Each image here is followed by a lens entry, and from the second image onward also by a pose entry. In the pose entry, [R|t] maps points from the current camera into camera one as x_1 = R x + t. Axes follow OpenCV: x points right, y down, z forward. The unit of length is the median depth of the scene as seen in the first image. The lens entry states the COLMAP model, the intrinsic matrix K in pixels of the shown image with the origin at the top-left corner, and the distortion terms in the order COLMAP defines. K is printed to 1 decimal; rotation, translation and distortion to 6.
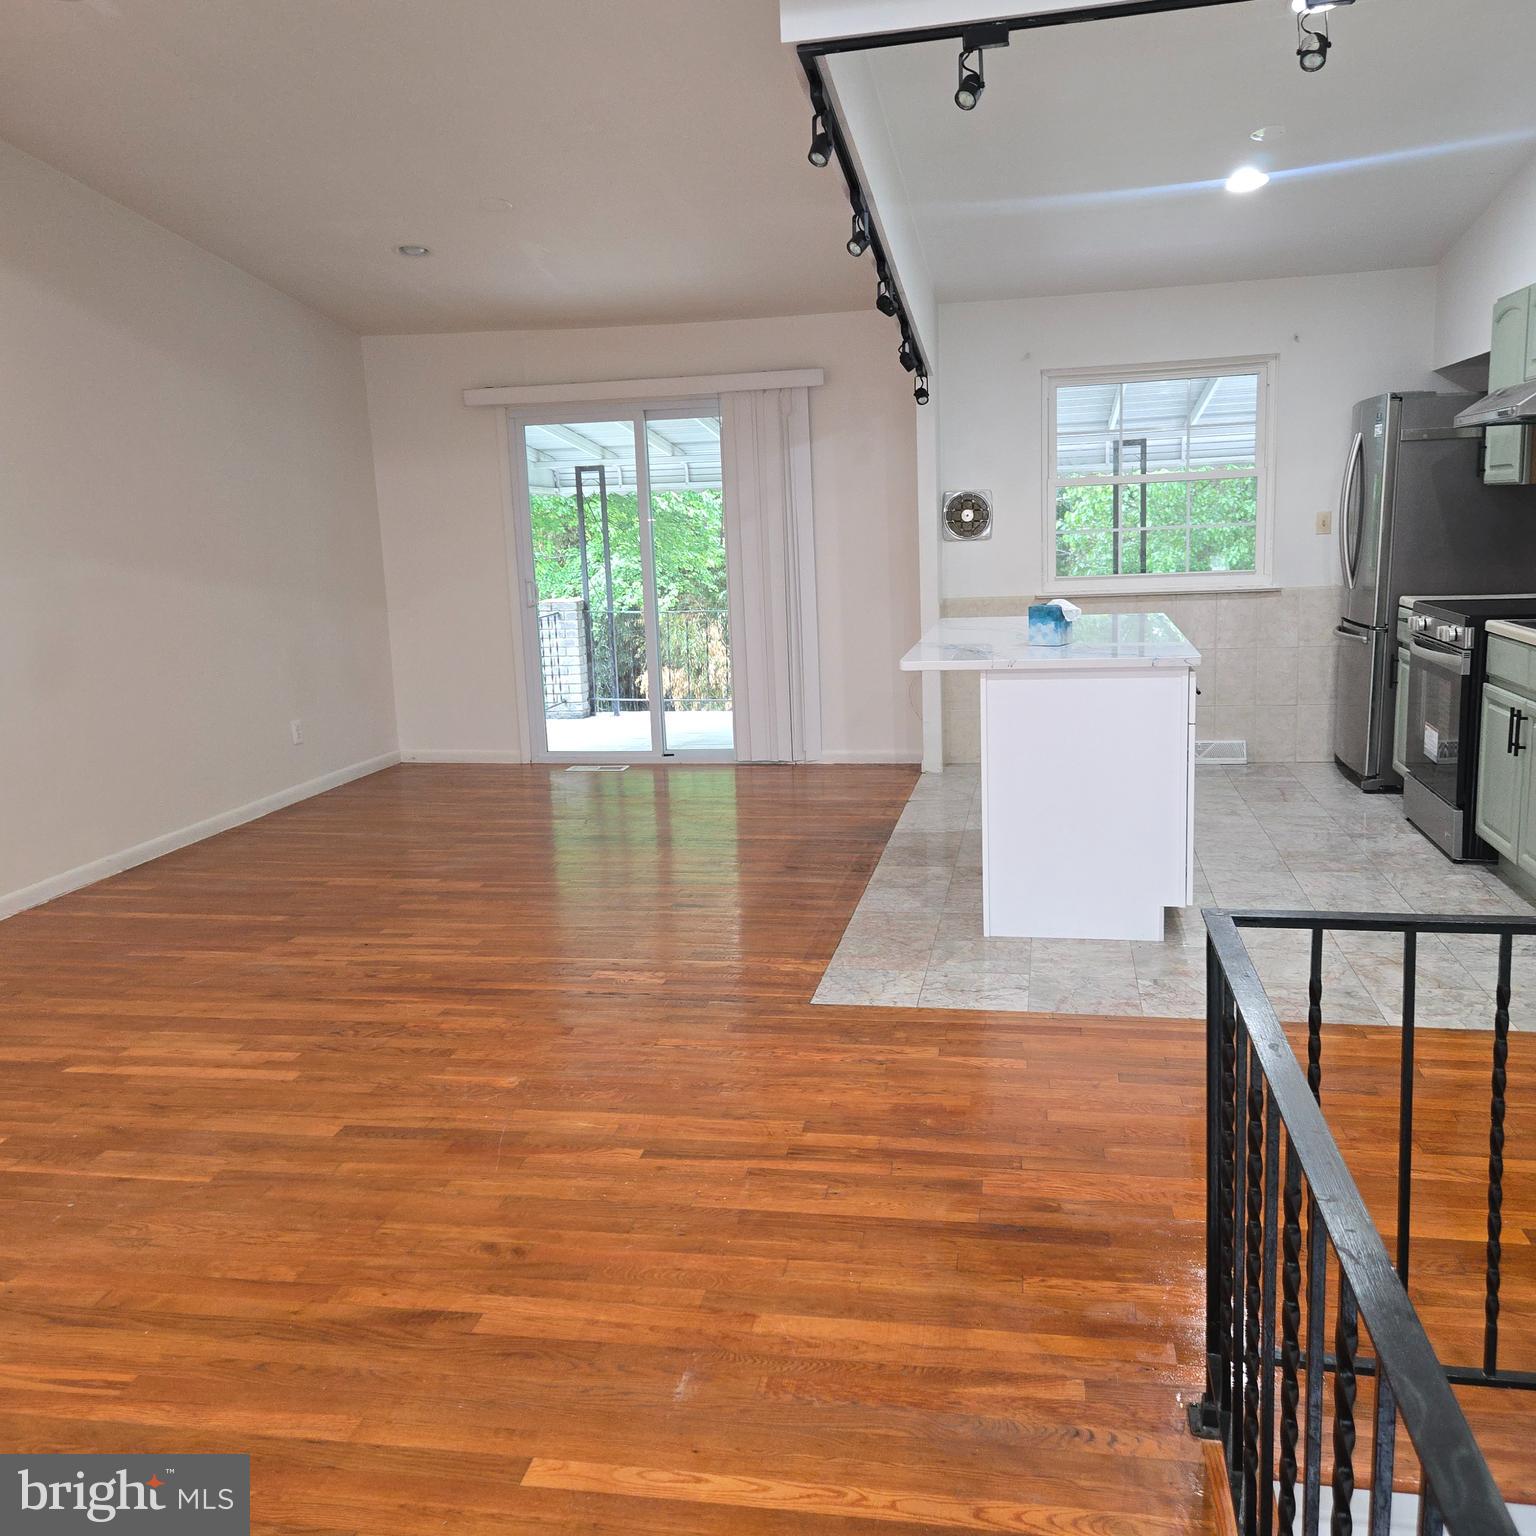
lens RADIAL K [[1370.4, 0, 768.0], [0, 1370.4, 768.0], [0, 0, 1]] dist [0.047092, 0.001540]
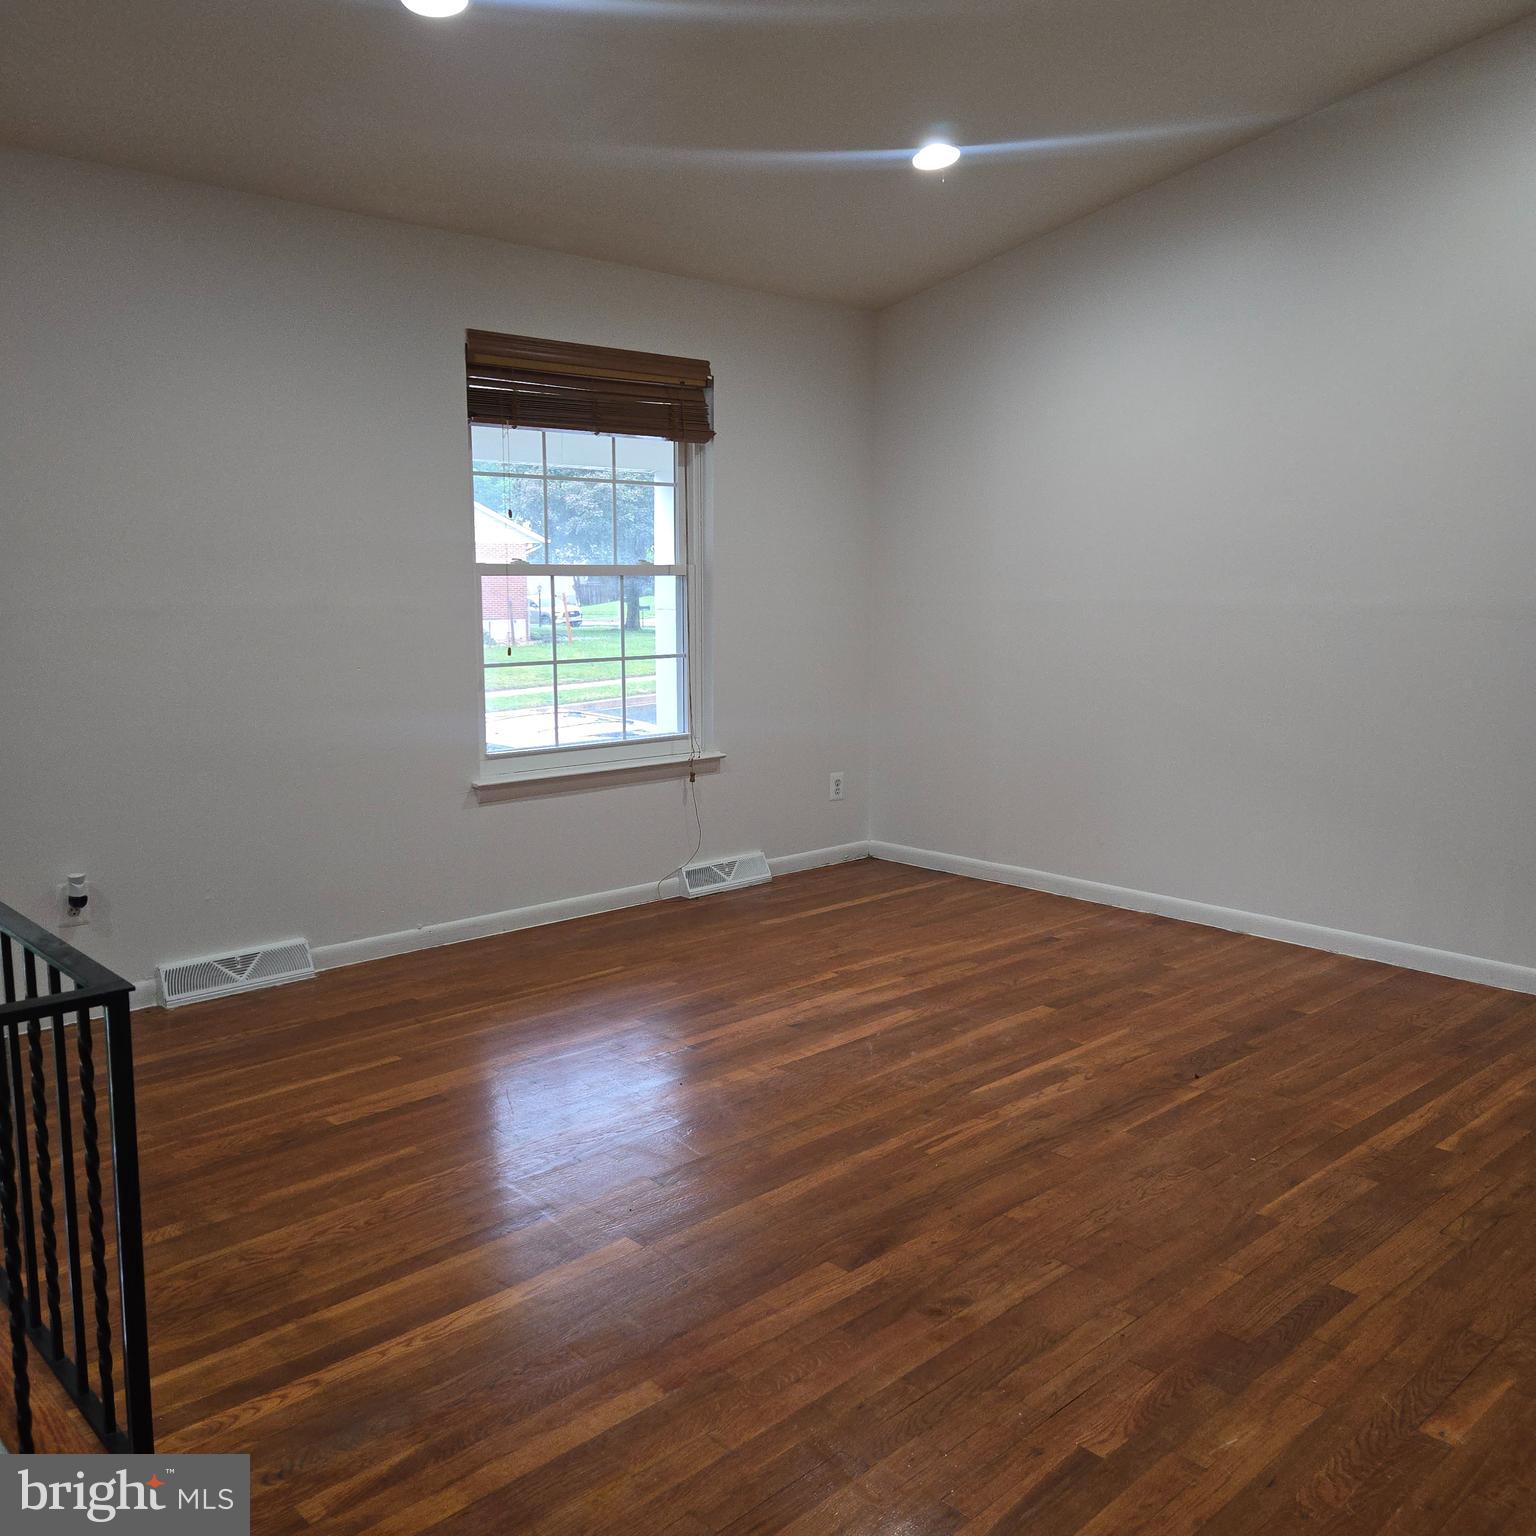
lens RADIAL K [[1370.4, 0, 768.0], [0, 1370.4, 768.0], [0, 0, 1]] dist [0.047092, 0.001540]
pose [[-0.584708, 0.158389, -0.795631, 0.601454], [-0.129891, 0.949823, 0.284542, -0.263331], [0.800778, 0.269719, -0.534796, 1.383178]]
